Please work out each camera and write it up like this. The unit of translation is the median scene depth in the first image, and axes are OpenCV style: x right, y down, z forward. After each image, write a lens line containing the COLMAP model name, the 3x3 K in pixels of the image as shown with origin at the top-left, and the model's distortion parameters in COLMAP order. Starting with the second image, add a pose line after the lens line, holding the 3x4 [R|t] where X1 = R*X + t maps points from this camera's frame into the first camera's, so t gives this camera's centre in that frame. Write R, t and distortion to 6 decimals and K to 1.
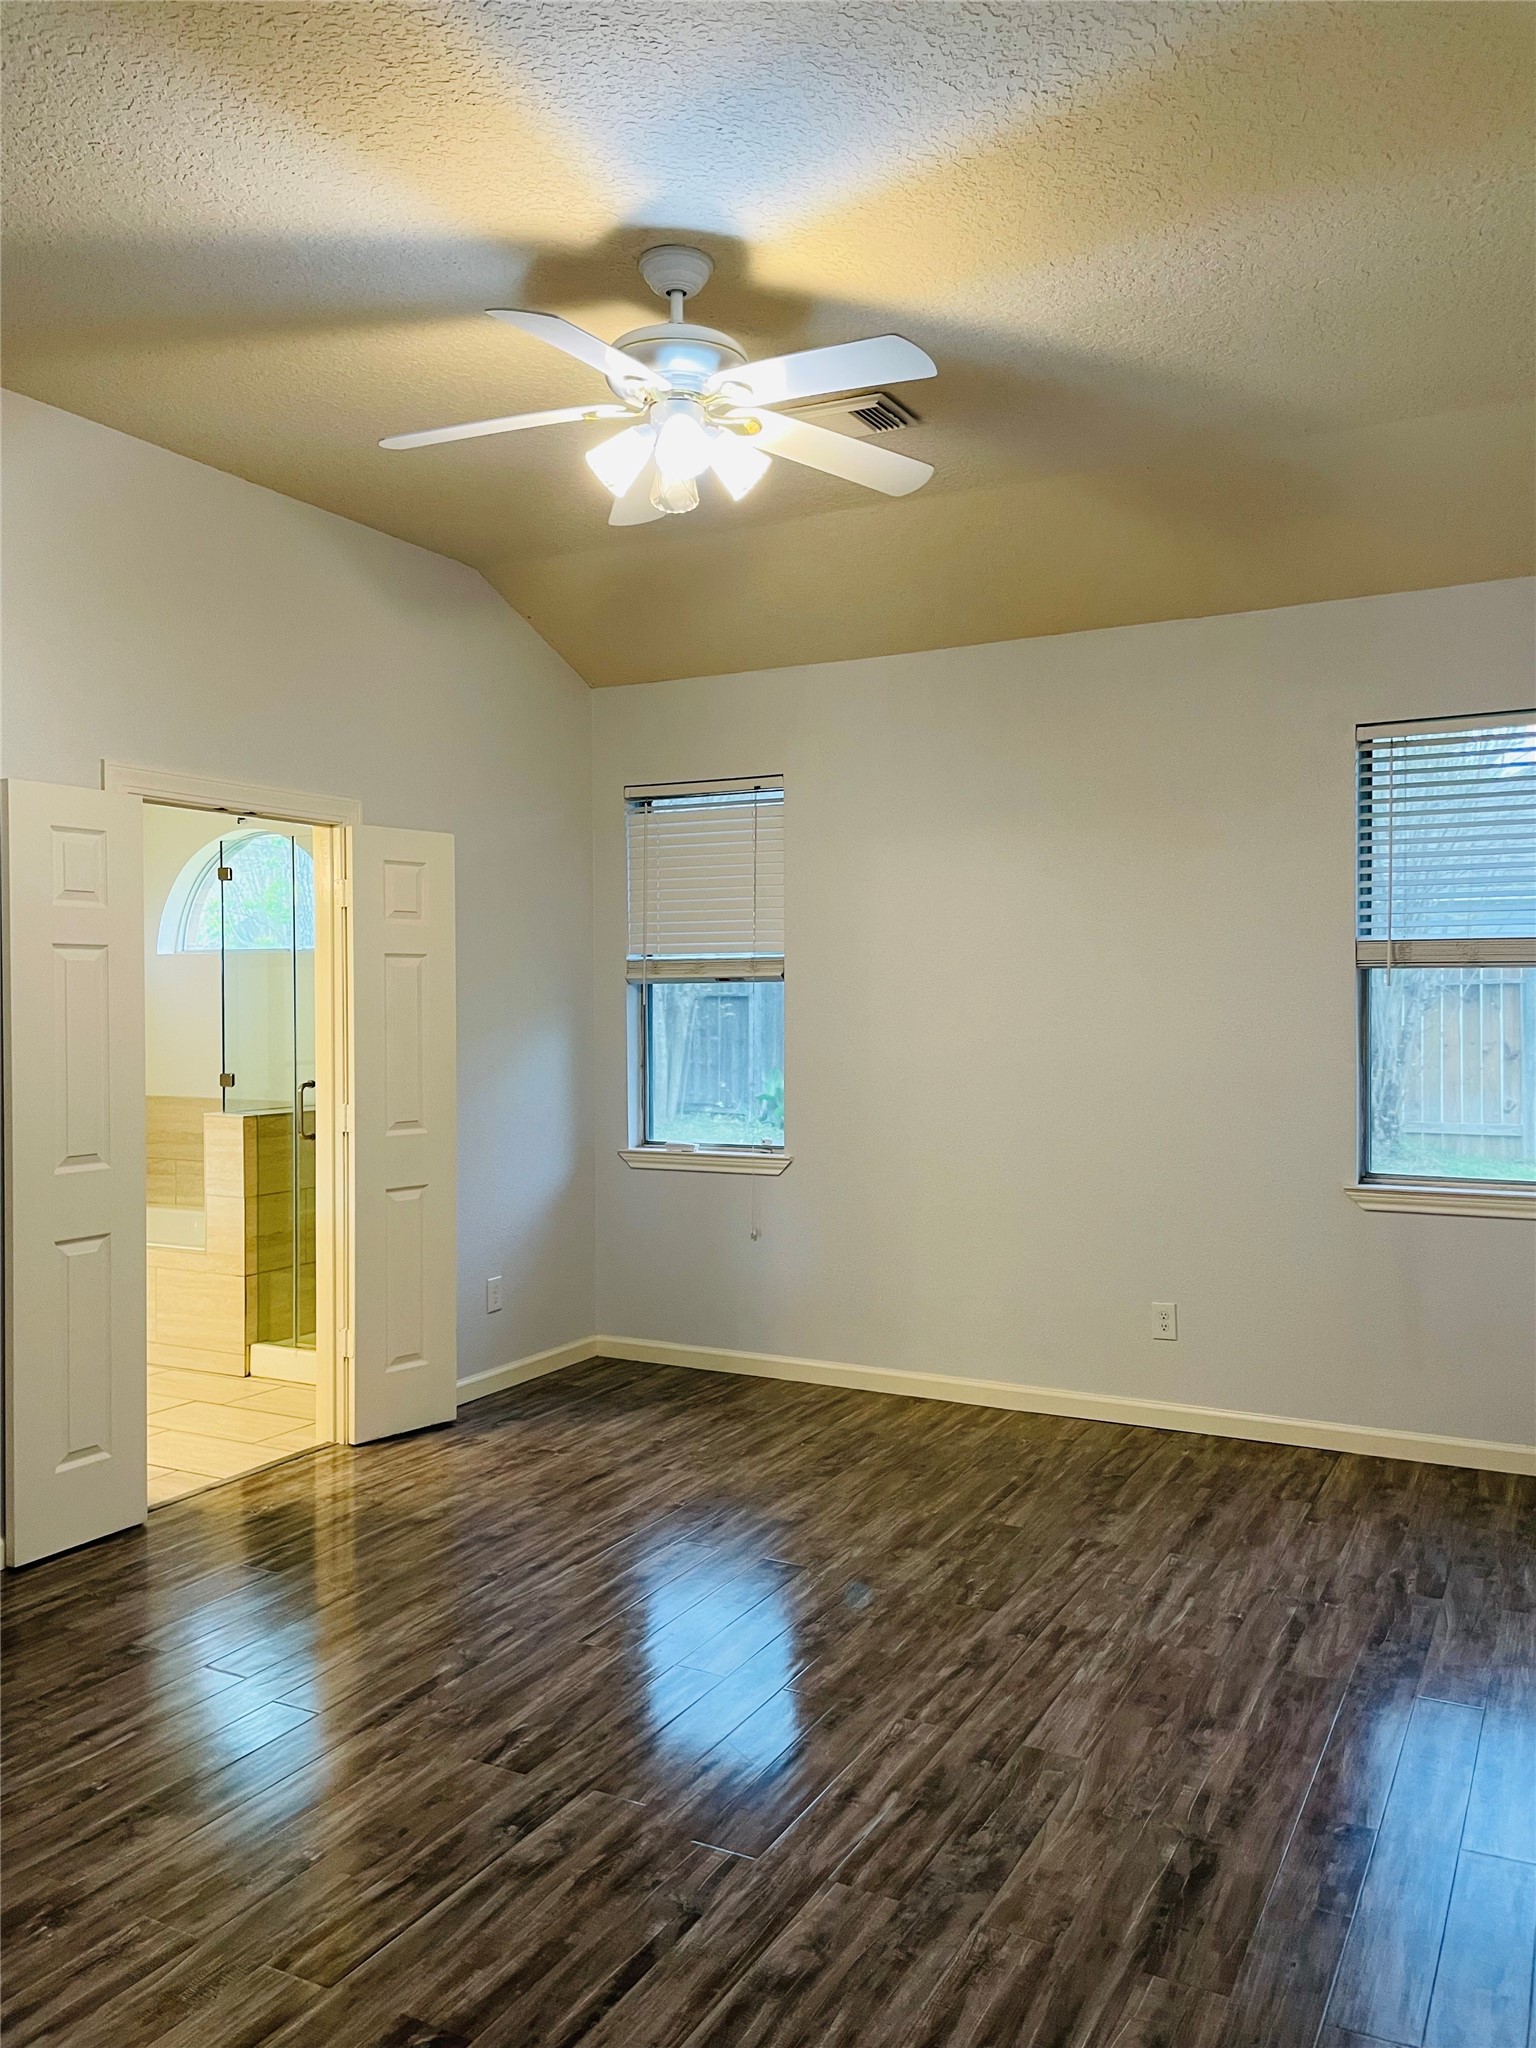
lens RADIAL K [[1566.5, 0, 775.8], [0, 1566.5, 1018.5], [0, 0, 1]] dist [0.060905, -0.054467]
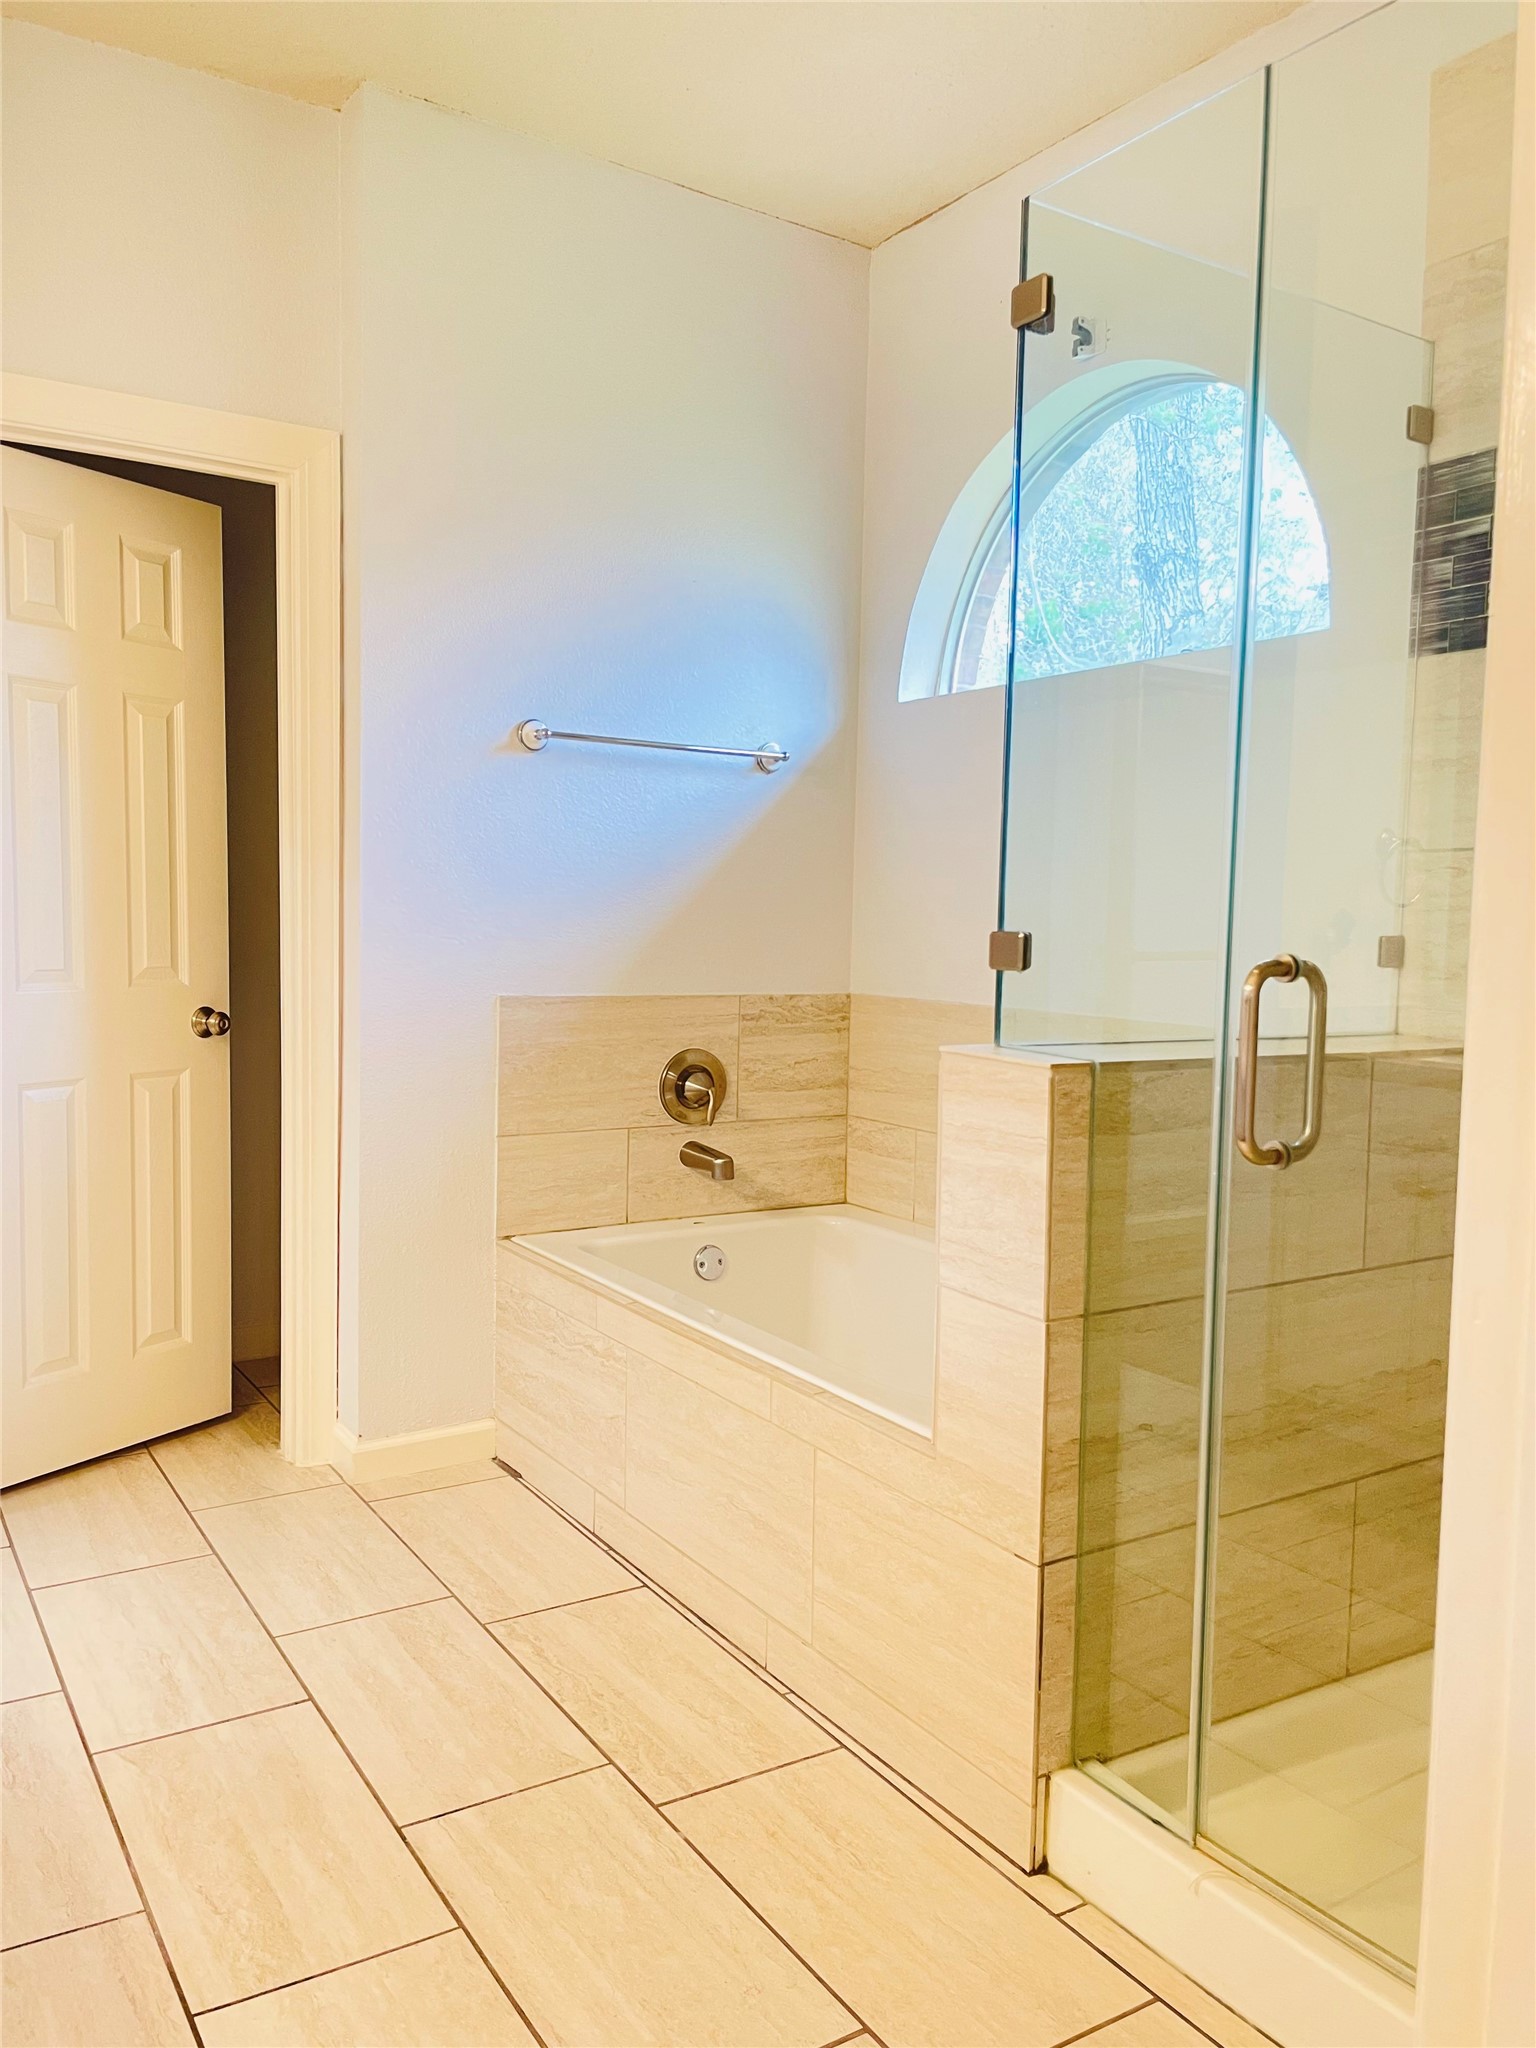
lens RADIAL K [[1566.5, 0, 778.7], [0, 1566.5, 1014.9], [0, 0, 1]] dist [0.060905, -0.054467]
pose [[0.875880, 0.052870, -0.479625, -0.250853], [-0.031365, 0.998115, 0.052746, 0.039662], [0.481509, -0.031156, 0.875887, 0.744485]]
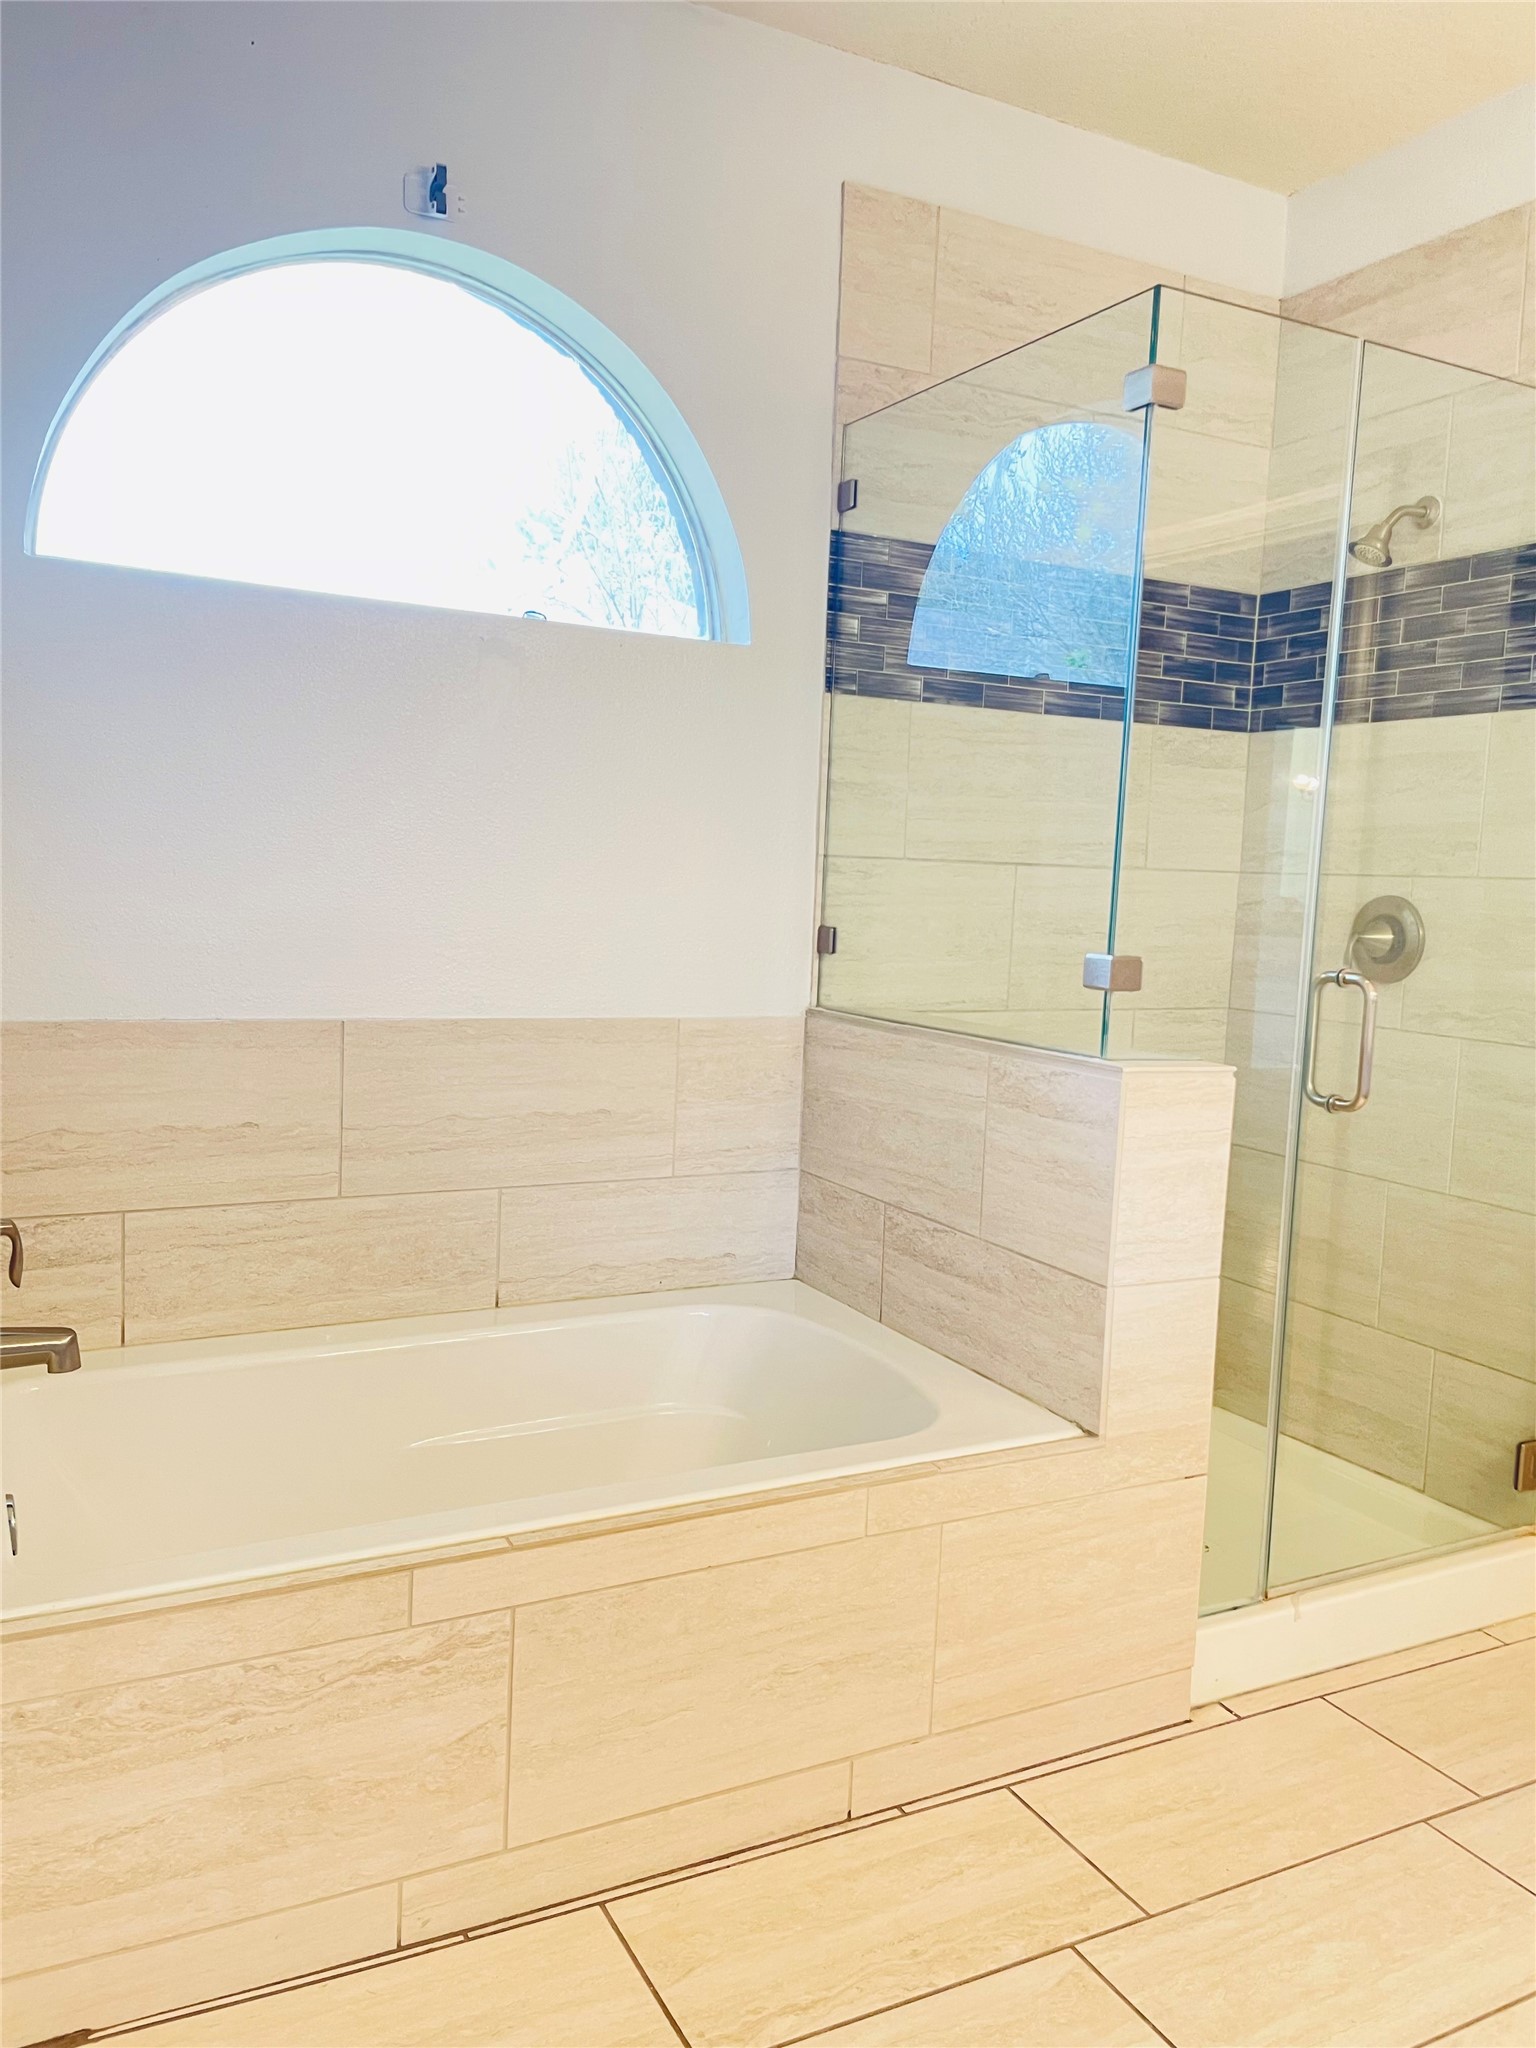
lens RADIAL K [[1566.5, 0, 779.7], [0, 1566.5, 1035.4], [0, 0, 1]] dist [0.060905, -0.054467]
pose [[0.554316, -0.065755, 0.829704, -0.767058], [-0.028907, 0.994752, 0.098148, 0.021362], [-0.831804, -0.078389, 0.549507, 0.942389]]
